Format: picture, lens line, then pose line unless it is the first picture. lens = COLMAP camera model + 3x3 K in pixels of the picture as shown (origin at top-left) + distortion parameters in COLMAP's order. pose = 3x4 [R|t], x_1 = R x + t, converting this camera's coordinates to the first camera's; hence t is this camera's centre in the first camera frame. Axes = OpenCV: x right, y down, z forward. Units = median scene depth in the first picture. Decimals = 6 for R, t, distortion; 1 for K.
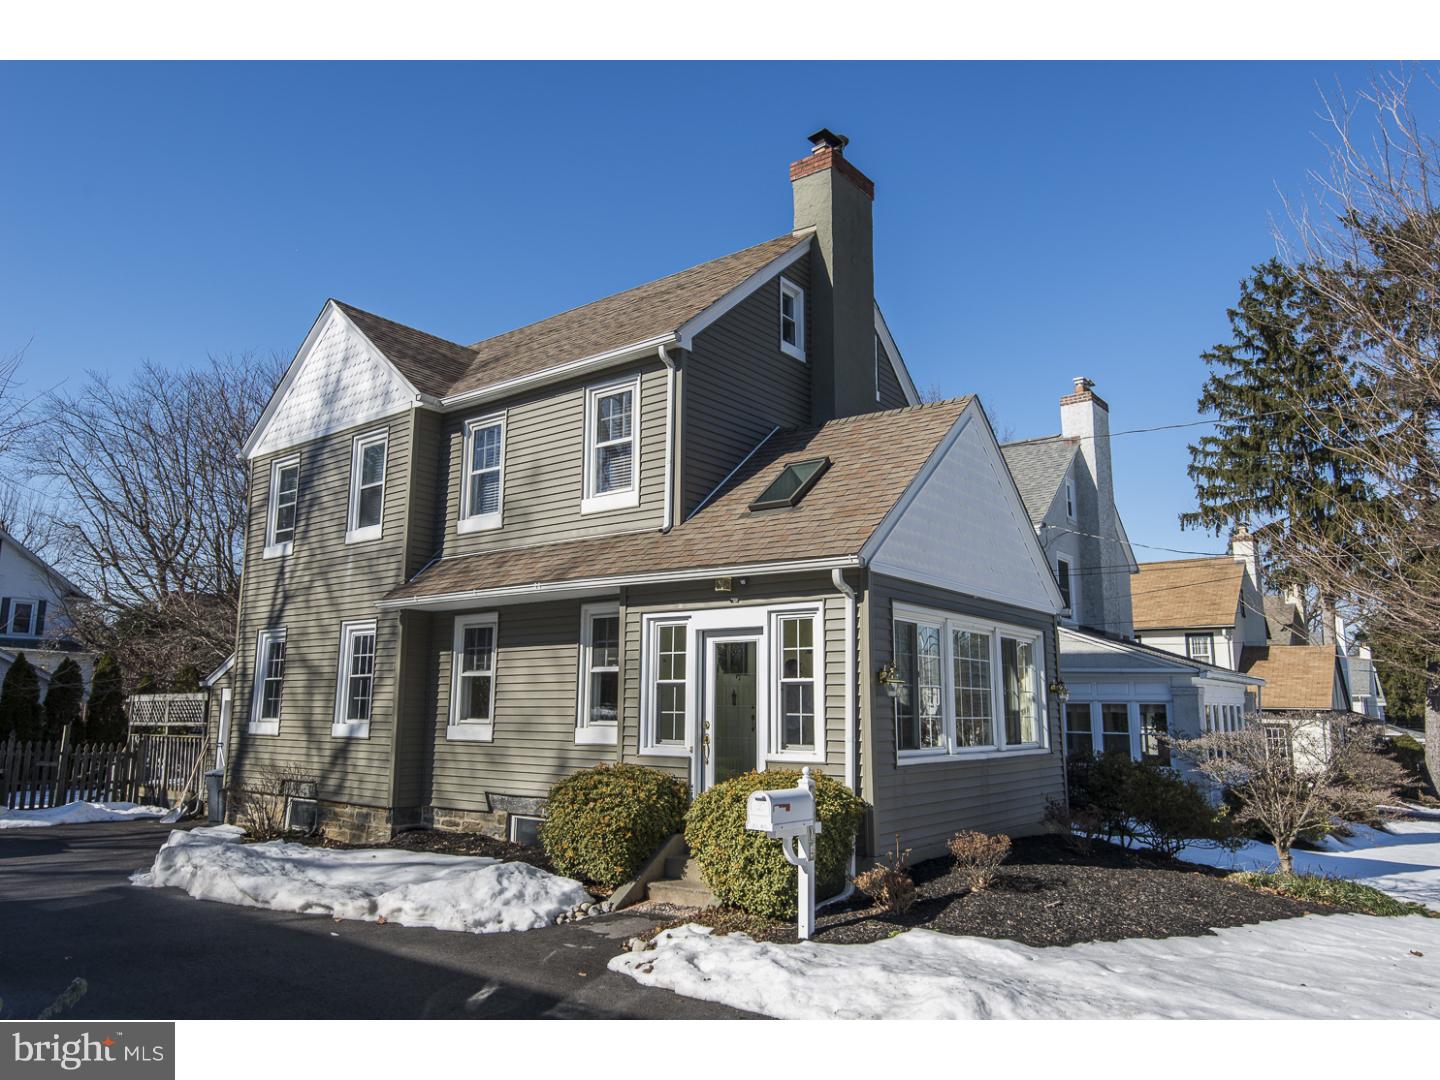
lens RADIAL K [[1032.7, 0, 720.0], [0, 1032.7, 540.0], [0, 0, 1]] dist [0.061114, -0.058567]
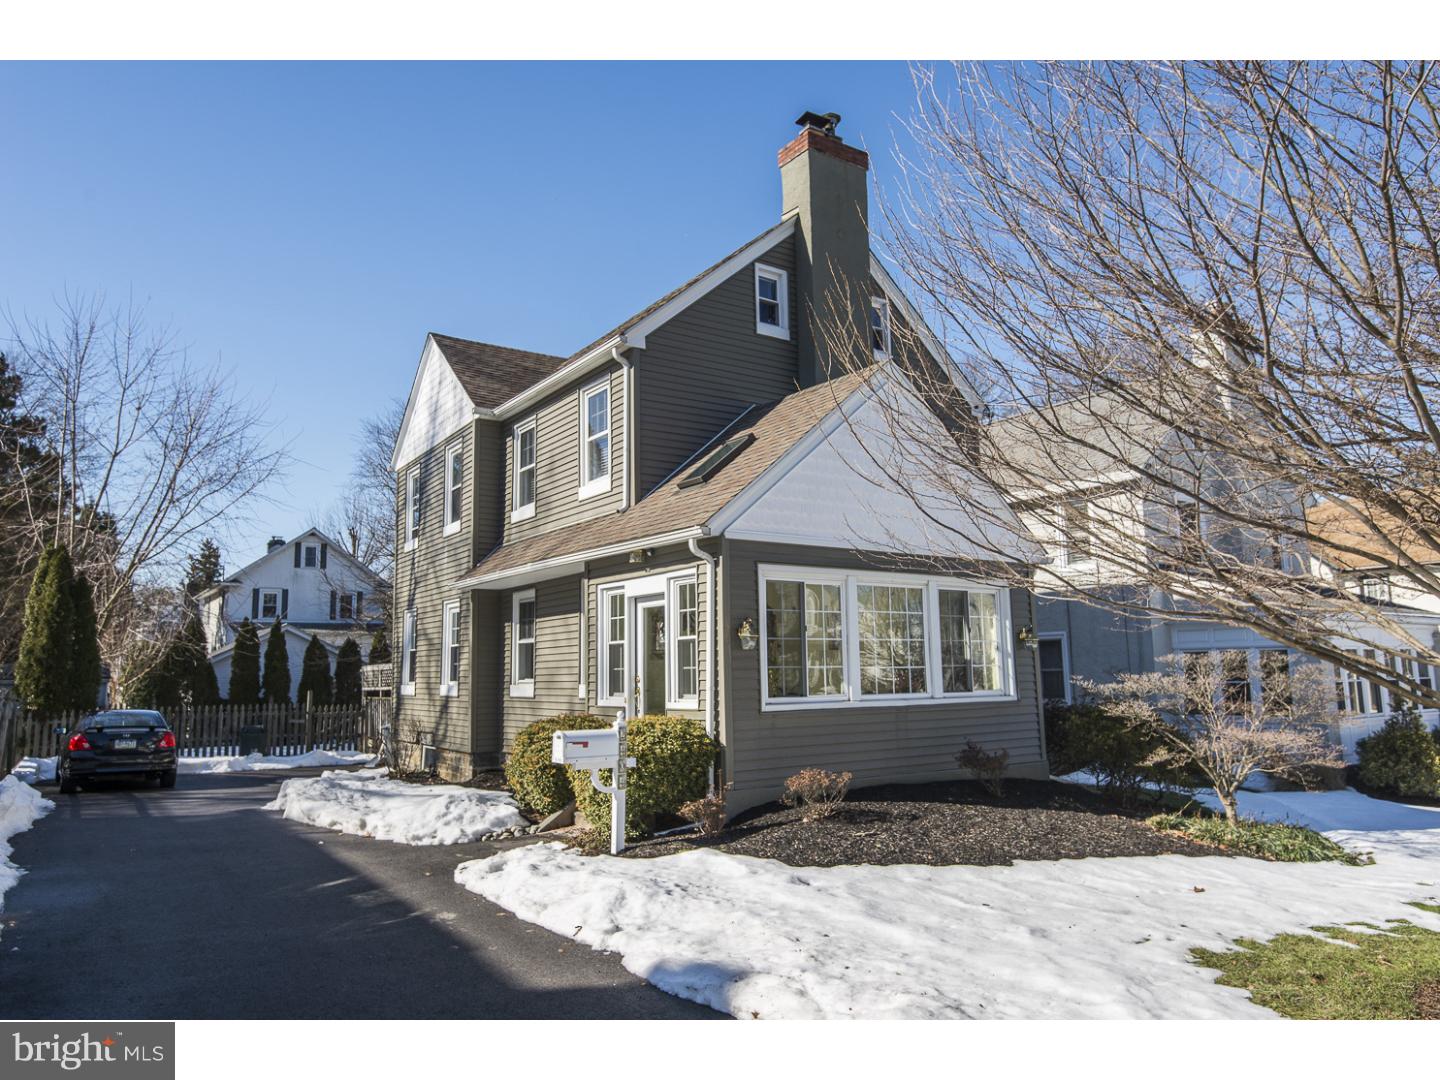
lens RADIAL K [[1032.7, 0, 720.0], [0, 1032.7, 540.0], [0, 0, 1]] dist [0.061114, -0.058567]
pose [[0.945340, -0.063643, -0.319814, 0.362449], [0.074633, 0.996964, 0.022214, 0.004806], [0.317429, -0.044868, 0.947220, -0.042095]]
